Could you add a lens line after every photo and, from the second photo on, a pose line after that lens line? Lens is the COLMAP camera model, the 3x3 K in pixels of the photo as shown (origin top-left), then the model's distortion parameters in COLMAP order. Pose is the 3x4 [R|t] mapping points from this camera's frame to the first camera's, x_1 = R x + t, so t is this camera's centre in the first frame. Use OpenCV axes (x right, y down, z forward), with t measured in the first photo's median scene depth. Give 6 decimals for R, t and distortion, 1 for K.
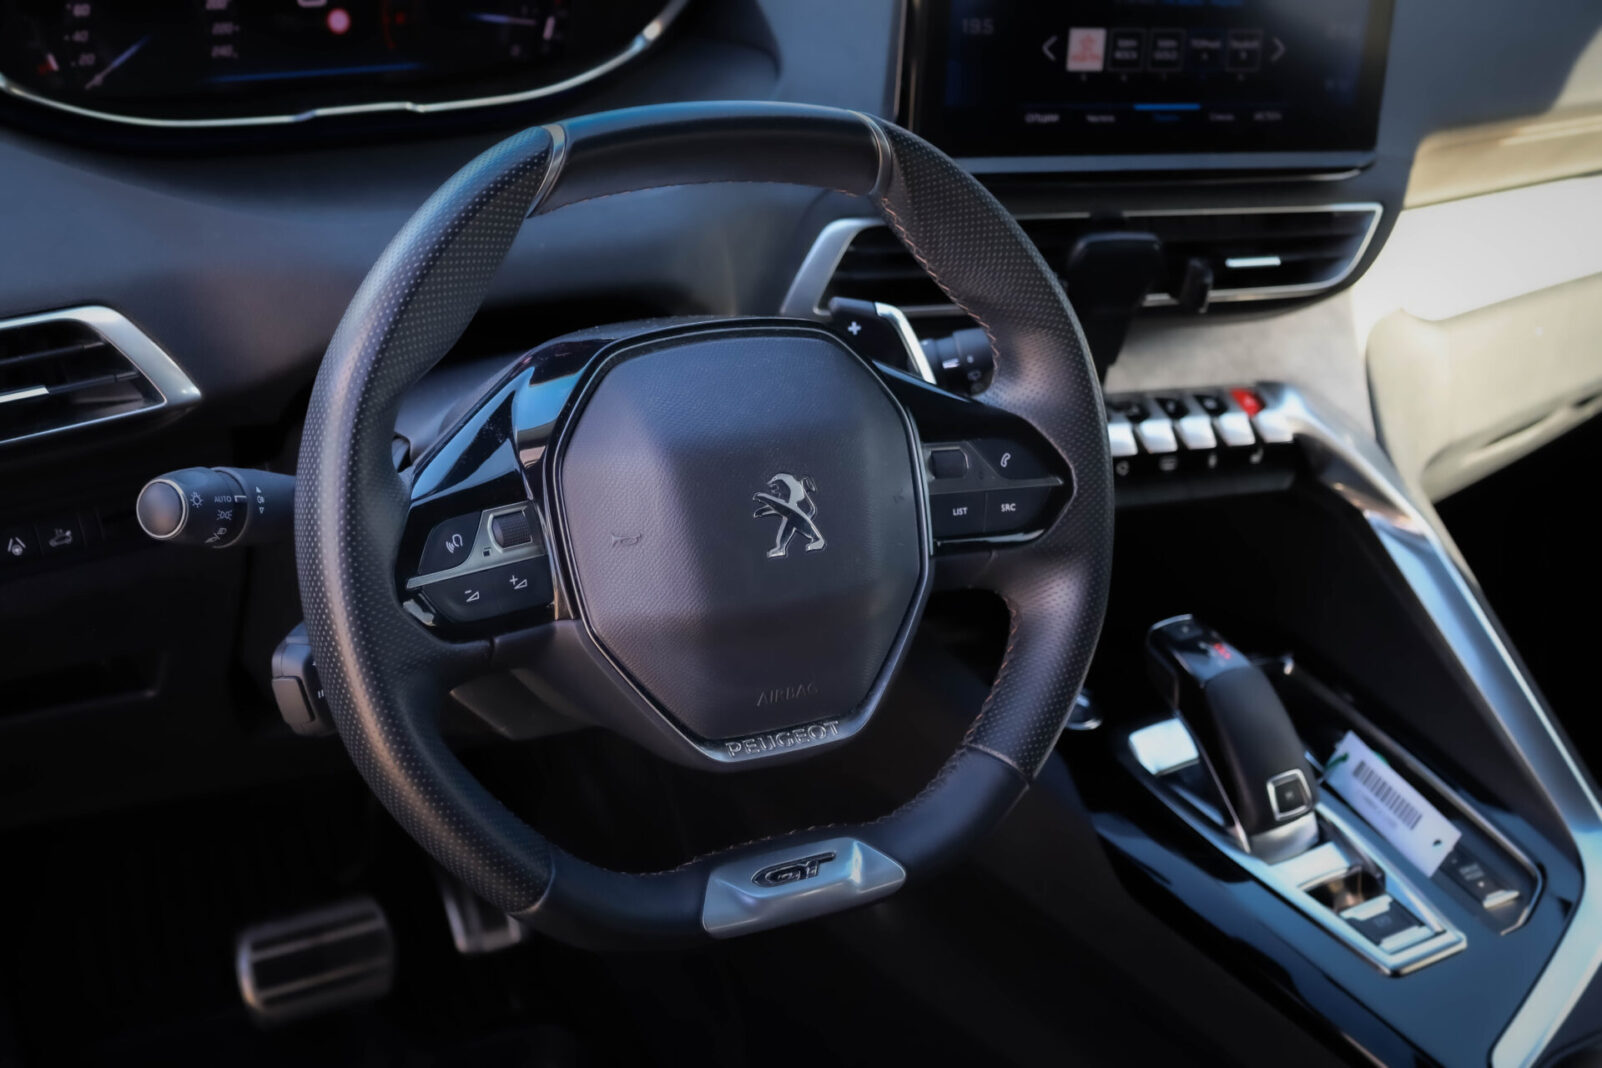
lens RADIAL K [[2325.3, 0, 801.0], [0, 2325.3, 534.0], [0, 0, 1]] dist [0.006909, 0.105085]
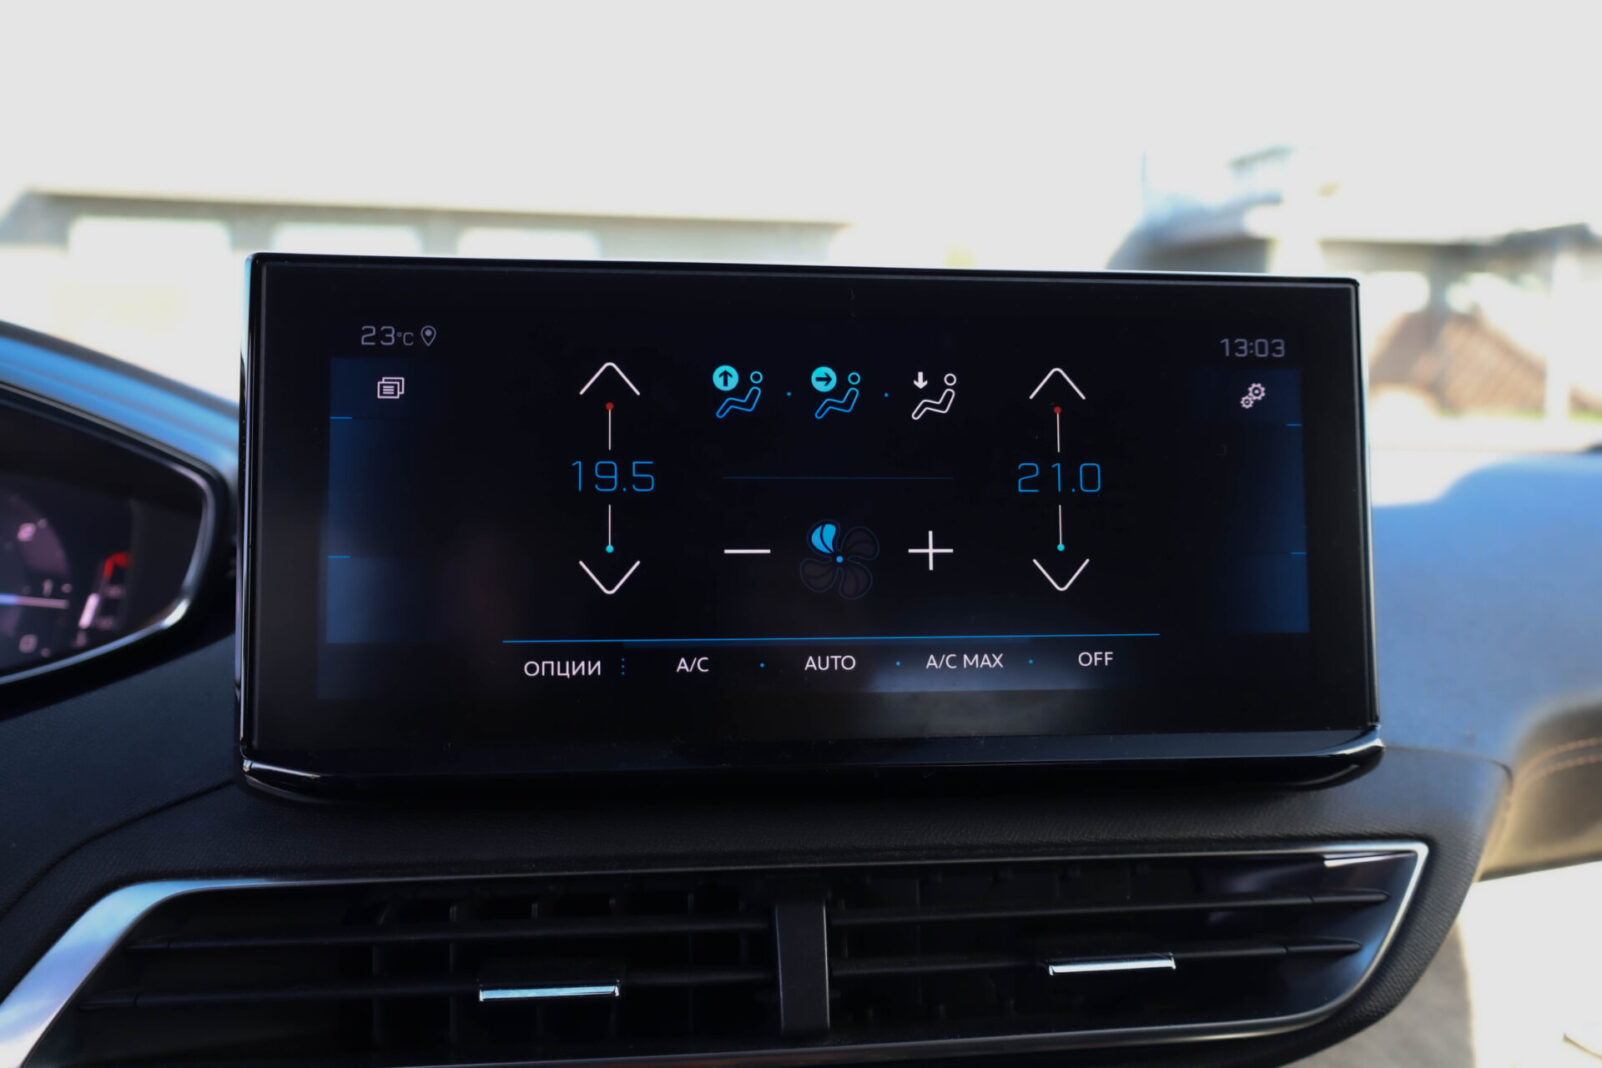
lens RADIAL K [[1413.7, 0, 801.0], [0, 1413.7, 534.0], [0, 0, 1]] dist [-0.000997, -0.000584]
pose [[0.948109, -0.088688, -0.305325, 0.251916], [-0.035790, 0.924434, -0.379659, -0.095132], [0.315924, 0.370885, 0.873290, 0.766532]]
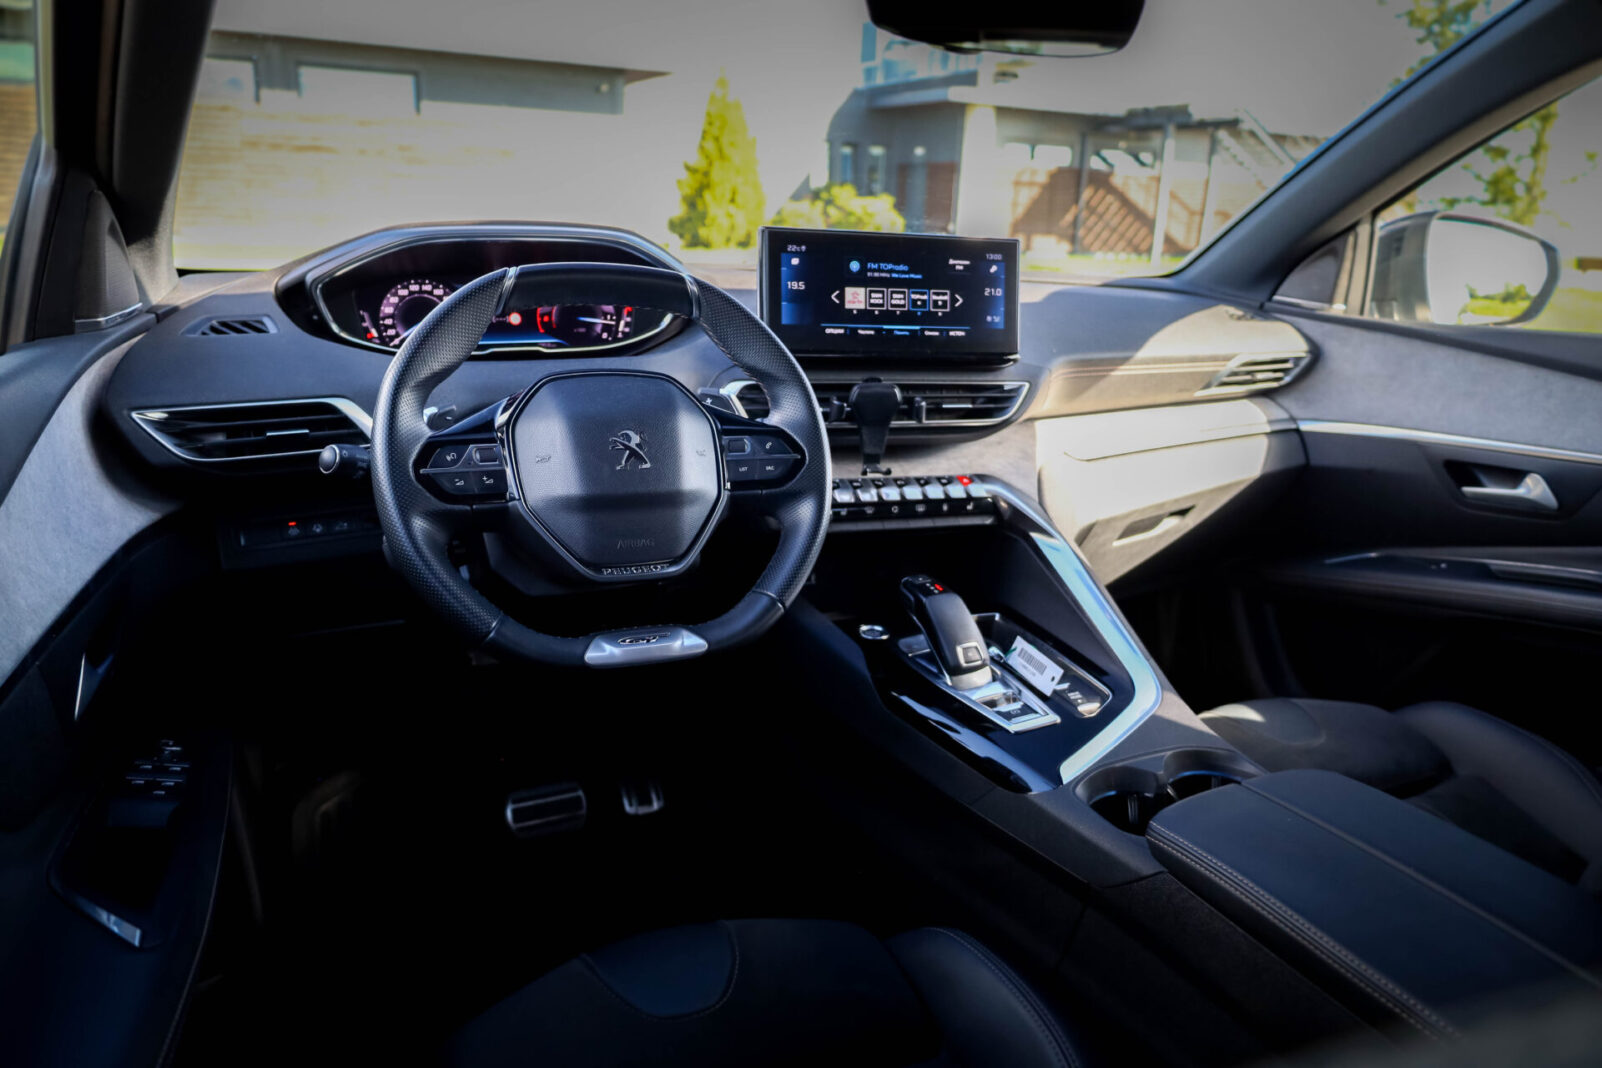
lens RADIAL K [[1078.5, 0, 801.0], [0, 1078.5, 534.0], [0, 0, 1]] dist [0.019496, -0.020385]
pose [[0.988745, -0.050868, -0.140695, 0.205888], [0.021031, 0.978342, -0.205922, 0.198122], [0.148123, 0.200646, 0.968401, 0.113051]]
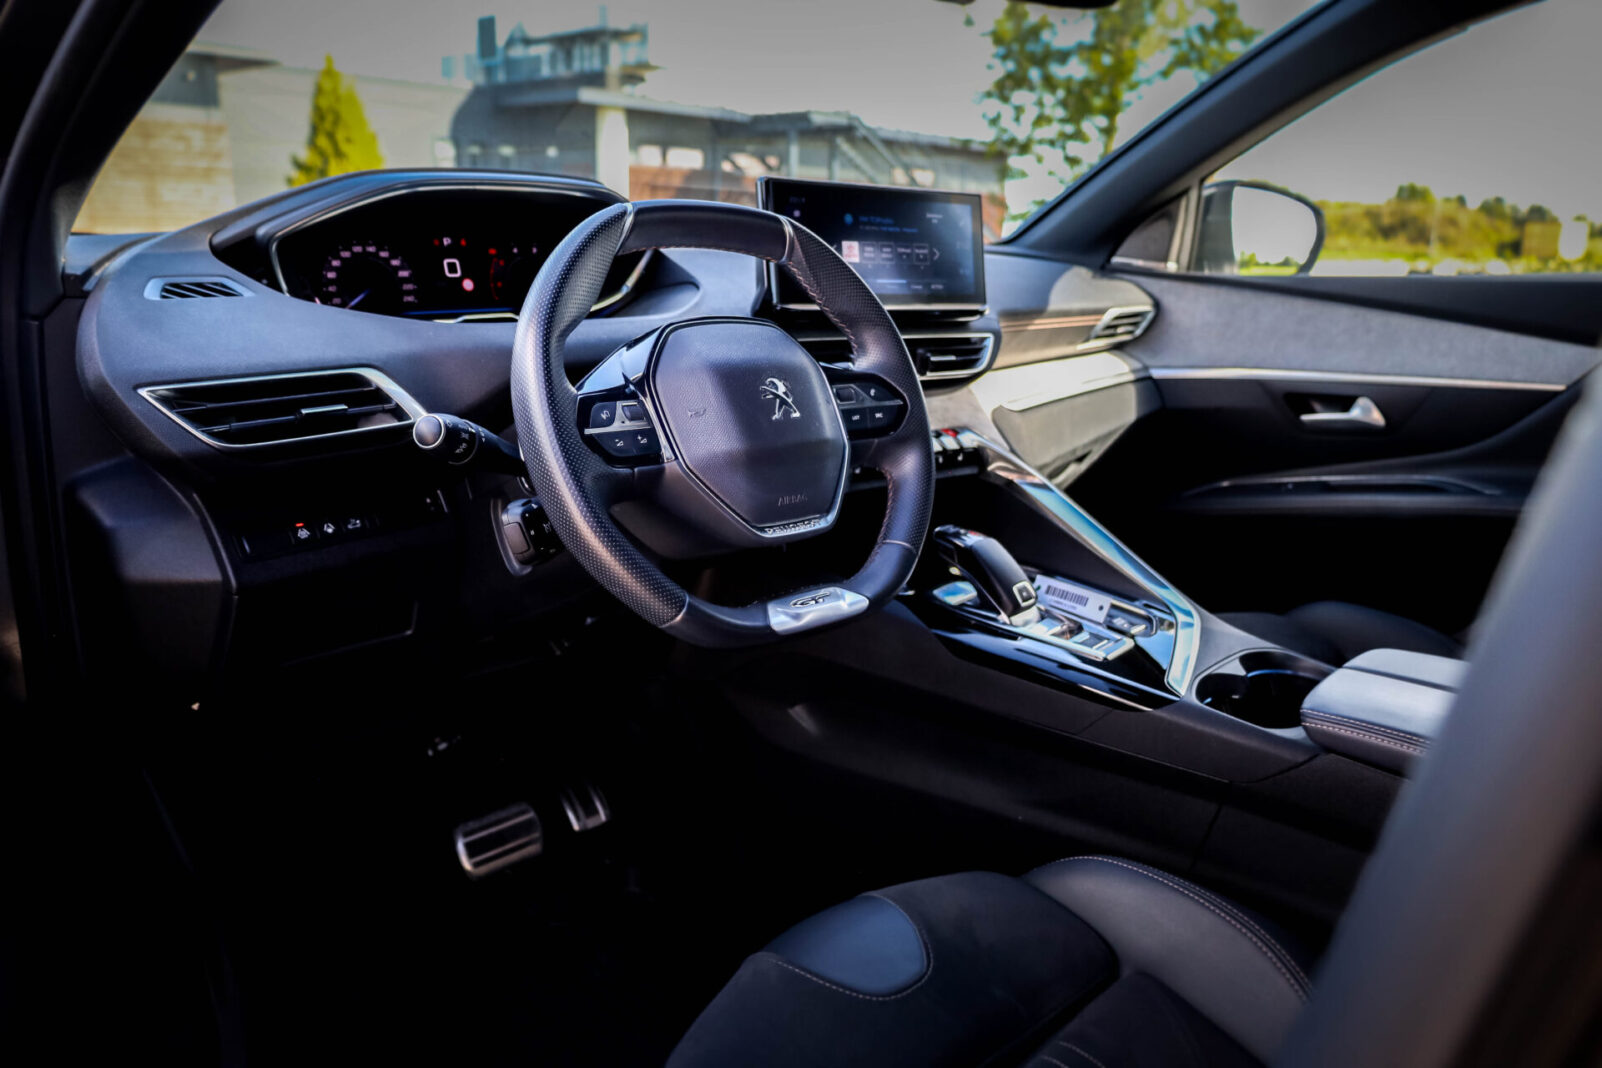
lens RADIAL K [[1078.5, 0, 801.0], [0, 1078.5, 534.0], [0, 0, 1]] dist [0.019496, -0.020385]
pose [[0.975986, -0.145776, 0.161864, -0.110833], [0.174092, 0.968625, -0.177366, 0.194625], [-0.130930, 0.201286, 0.970743, 0.148737]]
